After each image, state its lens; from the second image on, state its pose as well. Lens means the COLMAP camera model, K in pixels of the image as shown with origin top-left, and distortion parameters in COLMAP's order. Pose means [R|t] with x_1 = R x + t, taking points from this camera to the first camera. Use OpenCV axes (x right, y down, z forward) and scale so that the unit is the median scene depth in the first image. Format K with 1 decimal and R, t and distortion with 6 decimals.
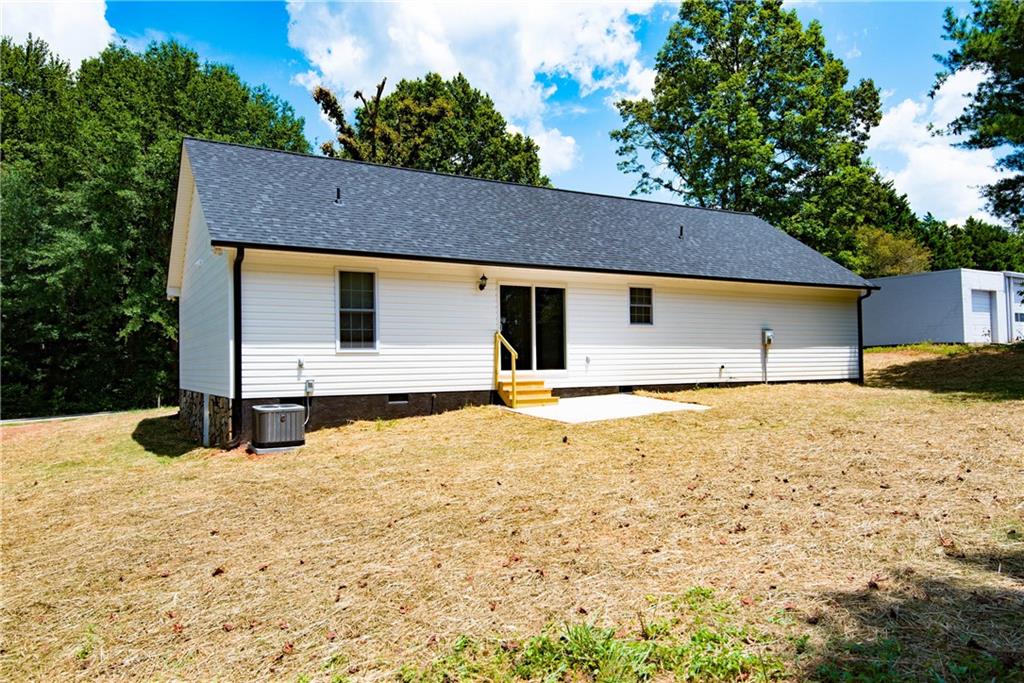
lens RADIAL K [[699.9, 0, 512.0], [0, 699.9, 341.5], [0, 0, 1]] dist [0.060180, -0.000383]
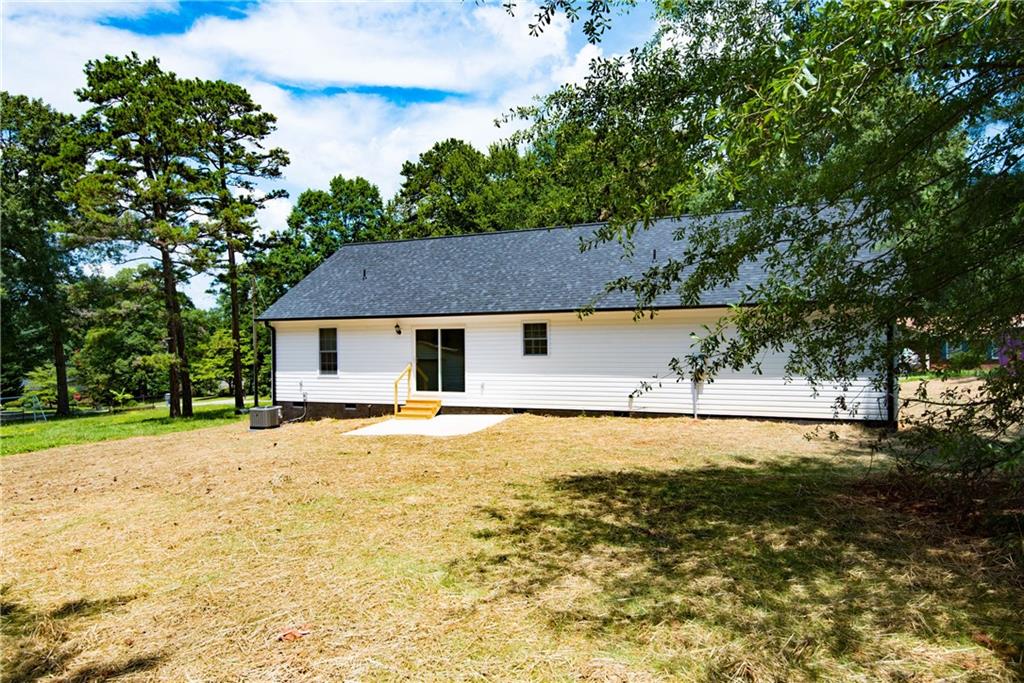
lens RADIAL K [[664.4, 0, 512.0], [0, 664.4, 341.5], [0, 0, 1]] dist [0.053528, -0.000561]
pose [[0.592691, 0.005075, -0.805414, 1.106628], [0.029408, 0.999177, 0.027937, -0.084147], [0.804893, -0.040243, 0.592054, 0.354462]]
